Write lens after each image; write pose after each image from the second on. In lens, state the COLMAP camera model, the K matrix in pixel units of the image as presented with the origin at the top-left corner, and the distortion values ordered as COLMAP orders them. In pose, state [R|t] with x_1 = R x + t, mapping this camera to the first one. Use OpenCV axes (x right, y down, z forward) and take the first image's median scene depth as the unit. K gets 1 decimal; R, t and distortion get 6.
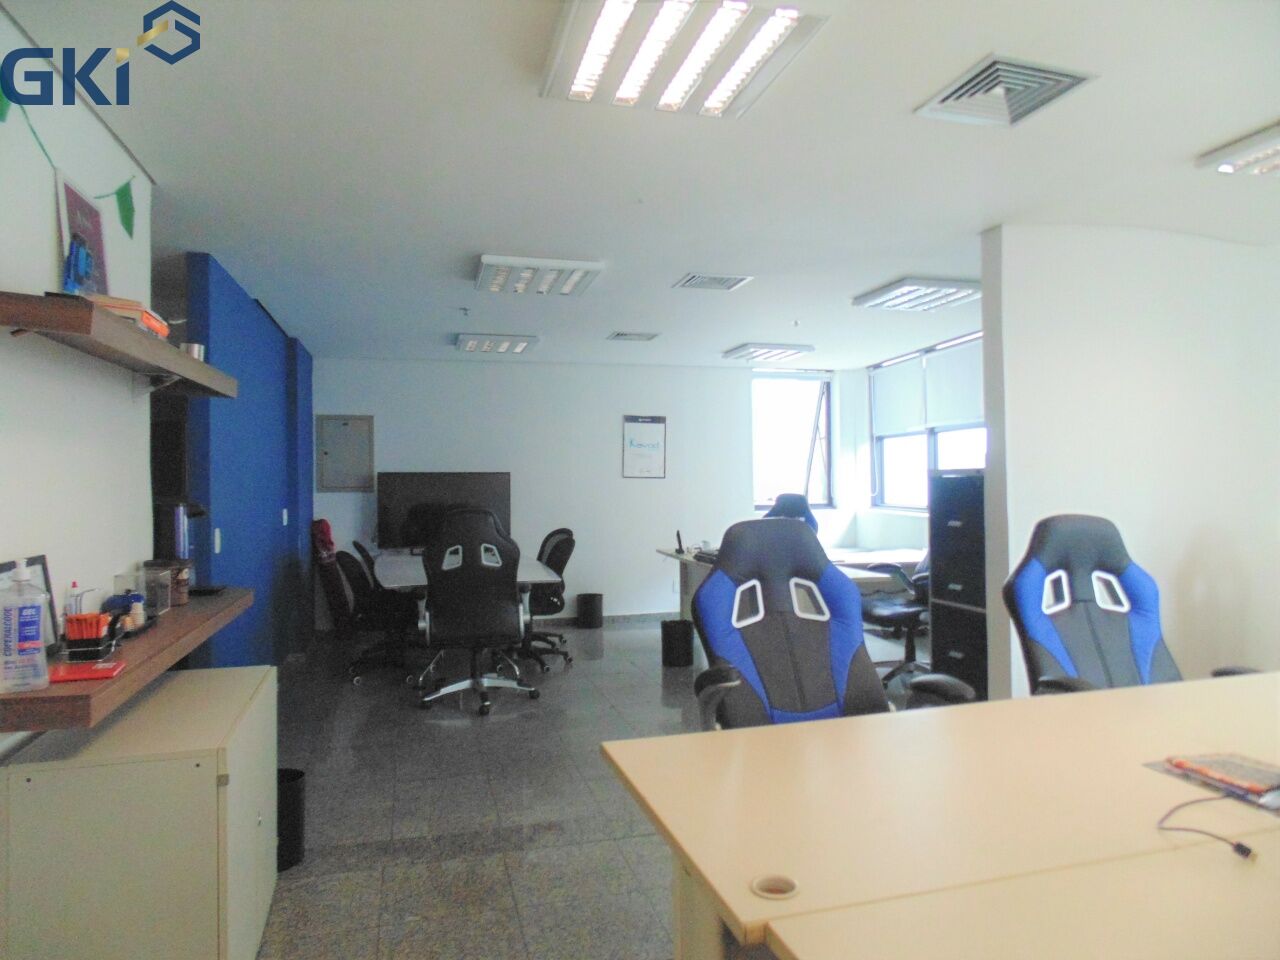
lens RADIAL K [[854.3, 0, 651.7], [0, 854.3, 477.4], [0, 0, 1]] dist [-0.006552, -0.004294]
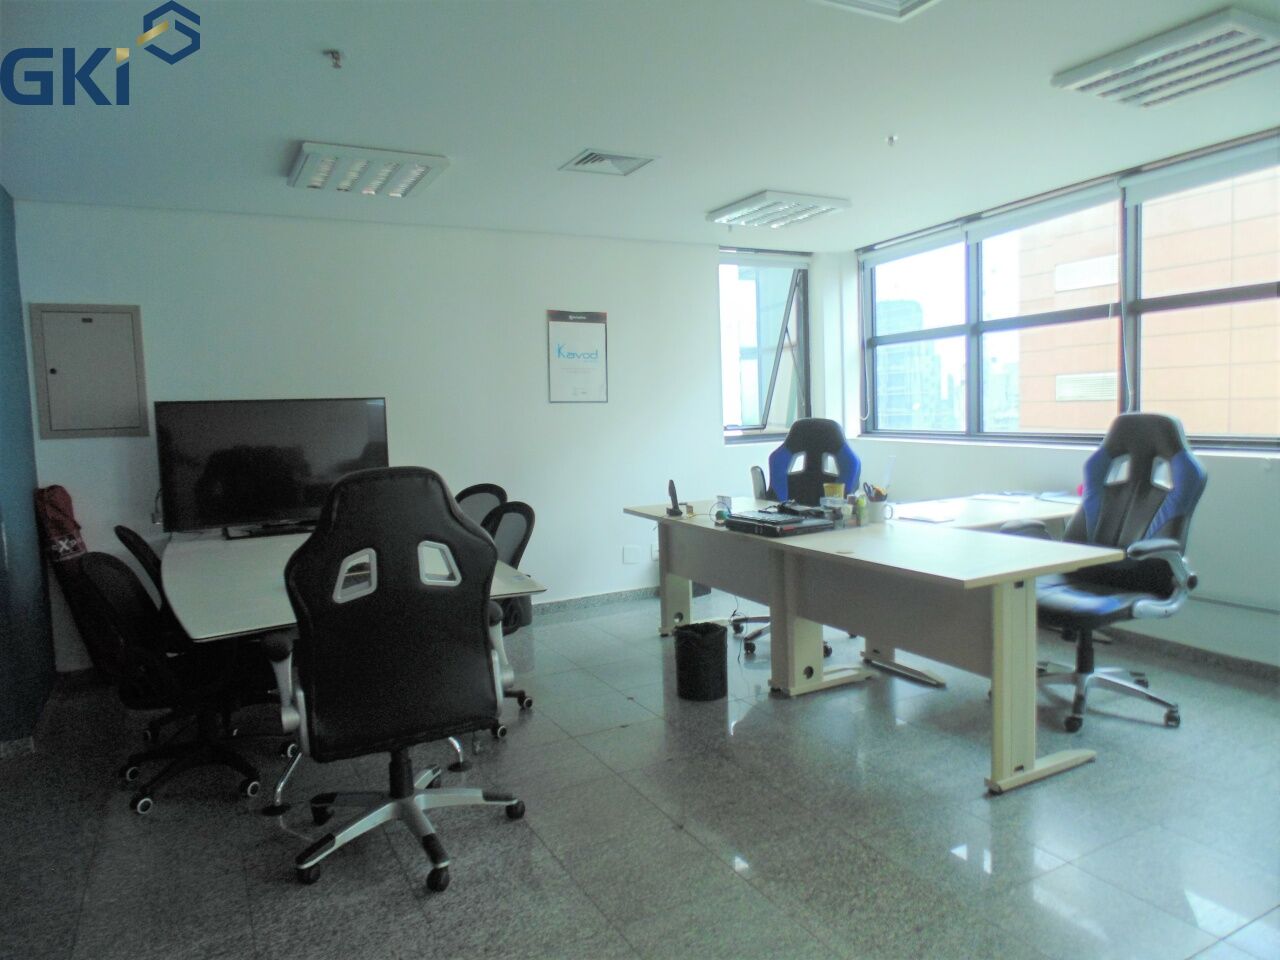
lens RADIAL K [[854.3, 0, 652.6], [0, 854.3, 472.6], [0, 0, 1]] dist [-0.006552, -0.004294]
pose [[0.974325, -0.041674, 0.221257, -0.117922], [0.024651, 0.996558, 0.079149, 0.004261], [-0.223794, -0.071663, 0.971998, 0.347575]]
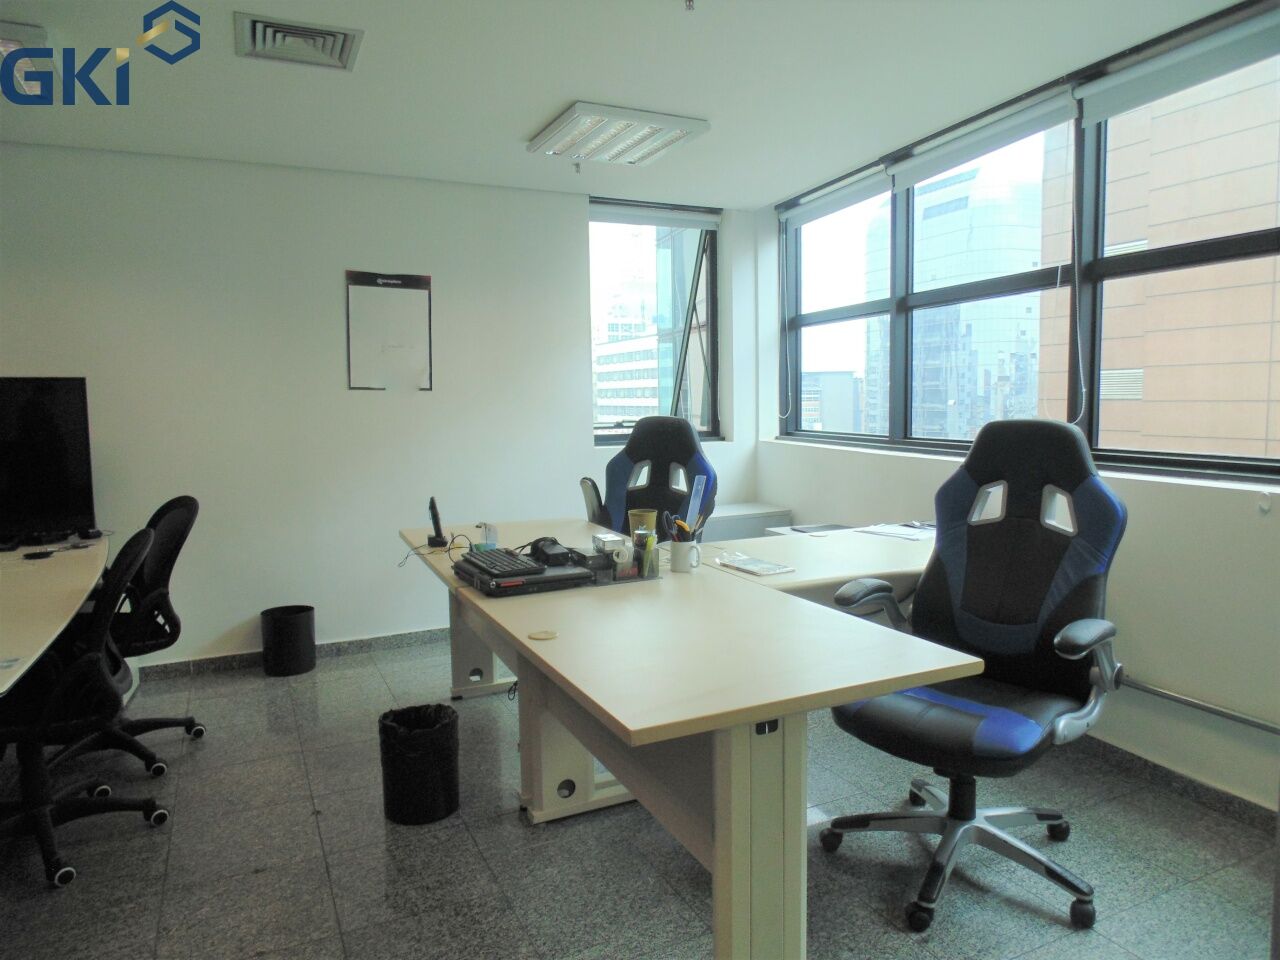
lens RADIAL K [[854.3, 0, 648.3], [0, 854.3, 473.8], [0, 0, 1]] dist [-0.006552, -0.004294]
pose [[0.983929, -0.020751, 0.177351, 0.060712], [0.004497, 0.995789, 0.091563, 0.005682], [-0.178504, -0.089294, 0.979879, 0.480919]]
